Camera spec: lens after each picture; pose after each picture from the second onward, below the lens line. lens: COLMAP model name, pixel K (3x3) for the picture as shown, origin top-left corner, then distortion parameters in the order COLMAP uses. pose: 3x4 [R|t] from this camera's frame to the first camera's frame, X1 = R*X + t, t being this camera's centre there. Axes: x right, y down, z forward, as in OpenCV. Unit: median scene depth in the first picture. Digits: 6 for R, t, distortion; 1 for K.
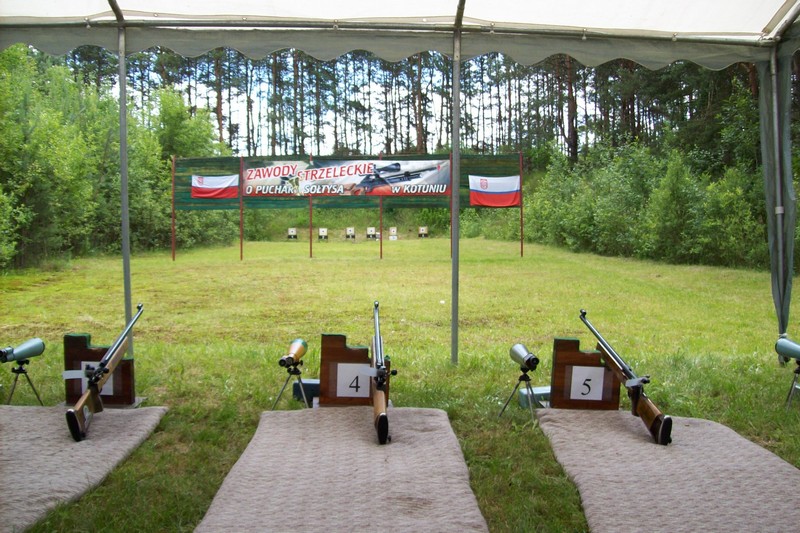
lens RADIAL K [[839.0, 0, 400.0], [0, 839.0, 266.5], [0, 0, 1]] dist [-0.189518, 0.159347]
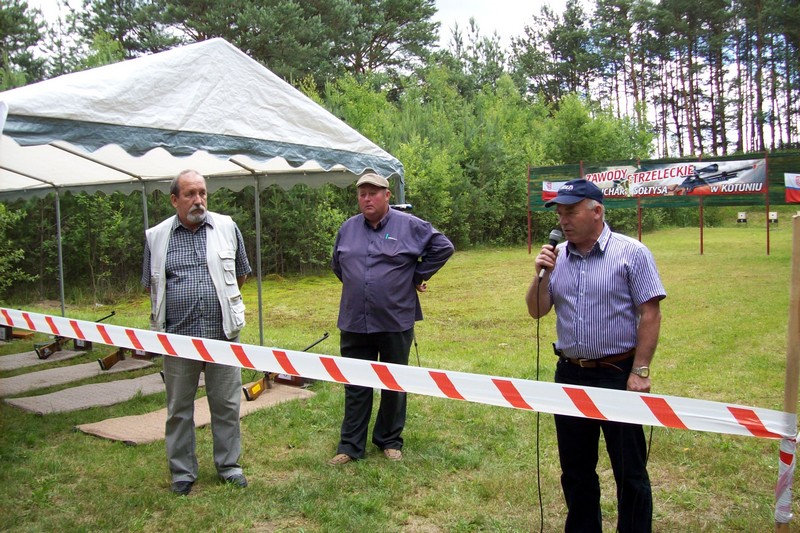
lens RADIAL K [[840.0, 0, 400.0], [0, 840.0, 266.5], [0, 0, 1]] dist [-0.191700, 0.171115]
pose [[0.800655, 0.018019, -0.598854, 0.297992], [0.000932, 0.999509, 0.031320, -0.026671], [0.599125, -0.025634, 0.800245, -0.069762]]
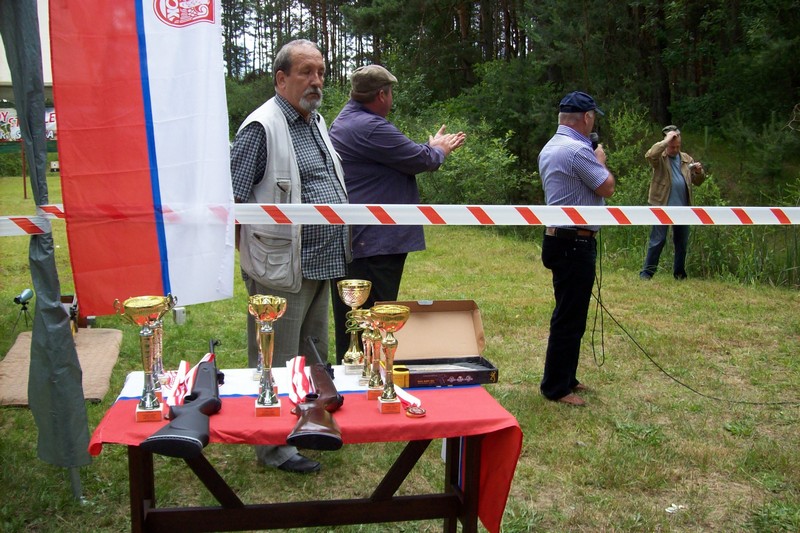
lens RADIAL K [[839.0, 0, 400.0], [0, 839.0, 266.5], [0, 0, 1]] dist [-0.189518, 0.159347]
pose [[0.975151, -0.032859, 0.219093, 0.132241], [0.012393, 0.995482, 0.094142, -0.016278], [-0.221196, -0.089088, 0.971152, -0.123518]]
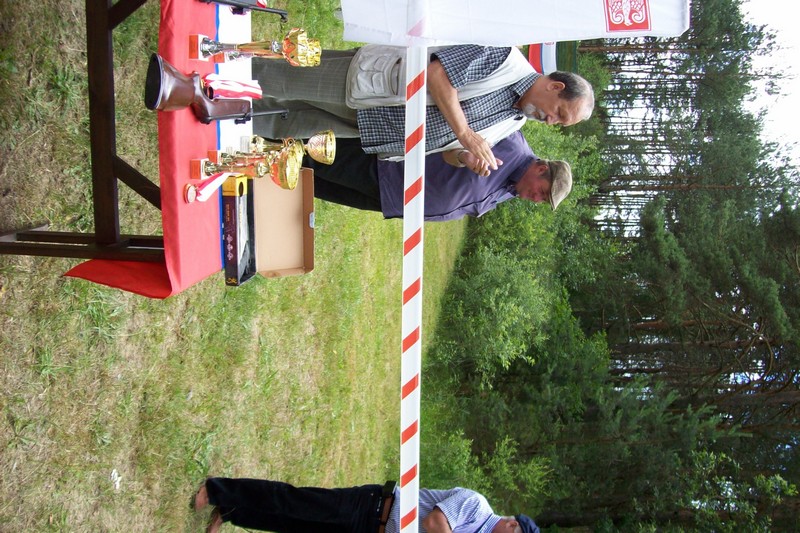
lens RADIAL K [[839.0, 0, 400.0], [0, 839.0, 266.5], [0, 0, 1]] dist [-0.189518, 0.159347]
pose [[0.009534, 0.973888, 0.226828, 0.140234], [-0.994140, -0.015196, 0.107028, -0.024235], [0.107680, -0.226519, 0.968036, -0.124446]]
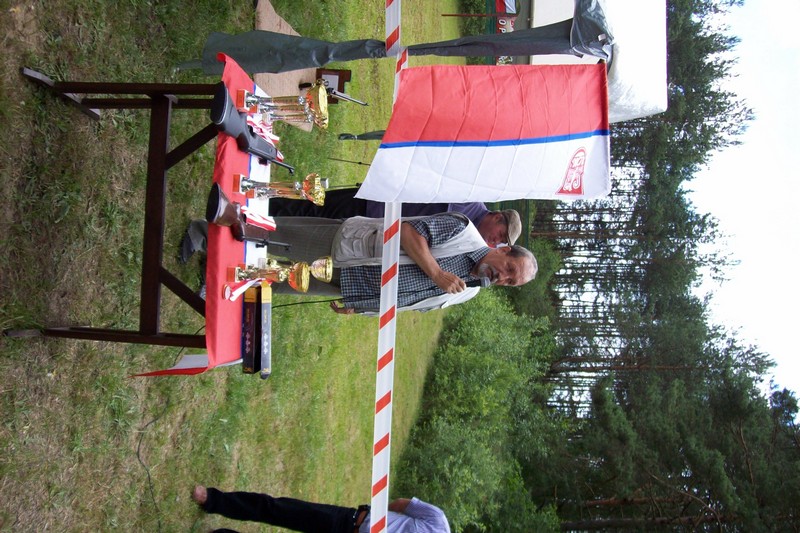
lens RADIAL K [[839.0, 0, 400.0], [0, 839.0, 266.5], [0, 0, 1]] dist [-0.189518, 0.159347]
pose [[-0.023203, 0.999645, 0.013085, 0.146703], [-0.998122, -0.023906, 0.056403, -0.023211], [0.056696, -0.011752, 0.998322, -0.153915]]
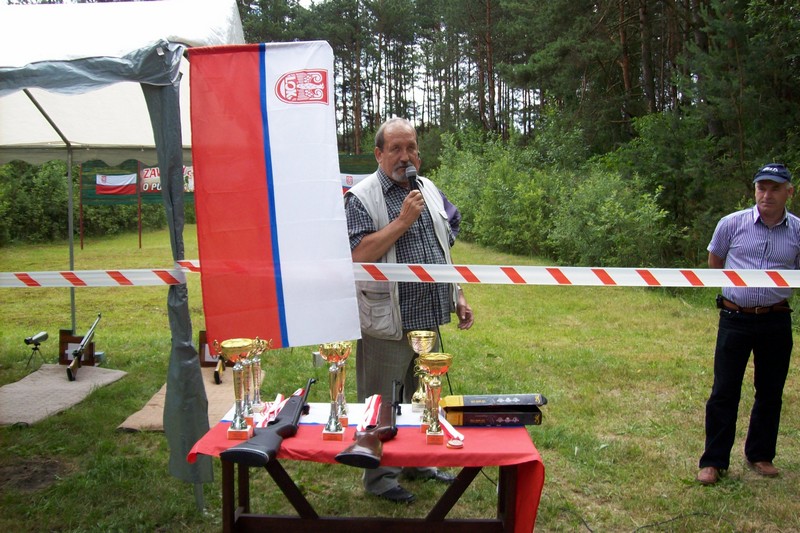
lens RADIAL K [[839.0, 0, 400.0], [0, 839.0, 266.5], [0, 0, 1]] dist [-0.189518, 0.159347]
pose [[0.999759, -0.004755, 0.021442, 0.143409], [0.004061, 0.999470, 0.032305, -0.018216], [-0.021584, -0.032210, 0.999248, -0.142384]]
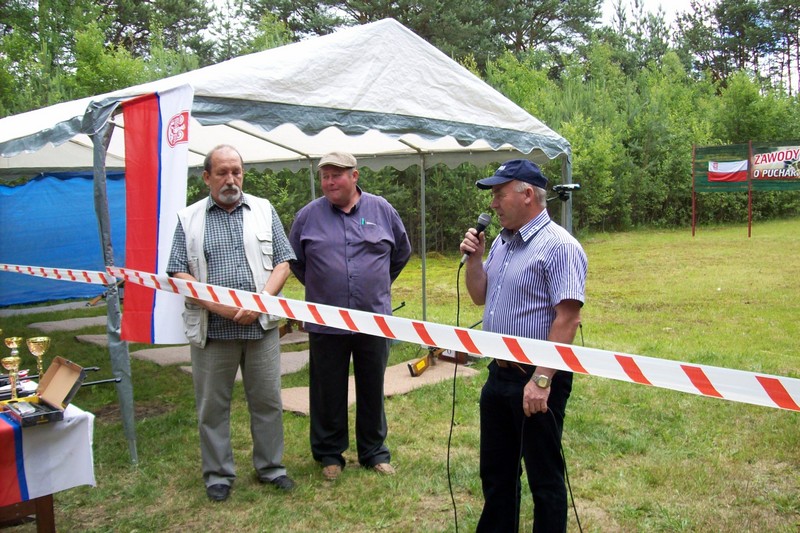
lens RADIAL K [[839.0, 0, 400.0], [0, 839.0, 266.5], [0, 0, 1]] dist [-0.189518, 0.159347]
pose [[0.675483, 0.049844, -0.735689, 0.295655], [-0.010626, 0.998267, 0.057878, -0.026873], [0.737299, -0.031278, 0.674842, -0.072715]]
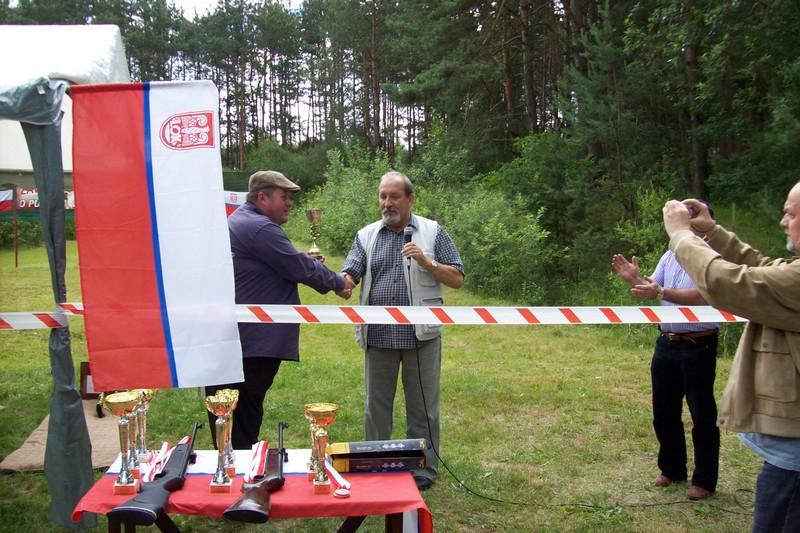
lens RADIAL K [[841.5, 0, 400.0], [0, 841.5, 266.5], [0, 0, 1]] dist [-0.194432, 0.174995]
pose [[0.987495, -0.008318, 0.157430, 0.143346], [0.005896, 0.999857, 0.015843, -0.023025], [-0.157539, -0.014717, 0.987403, -0.144363]]
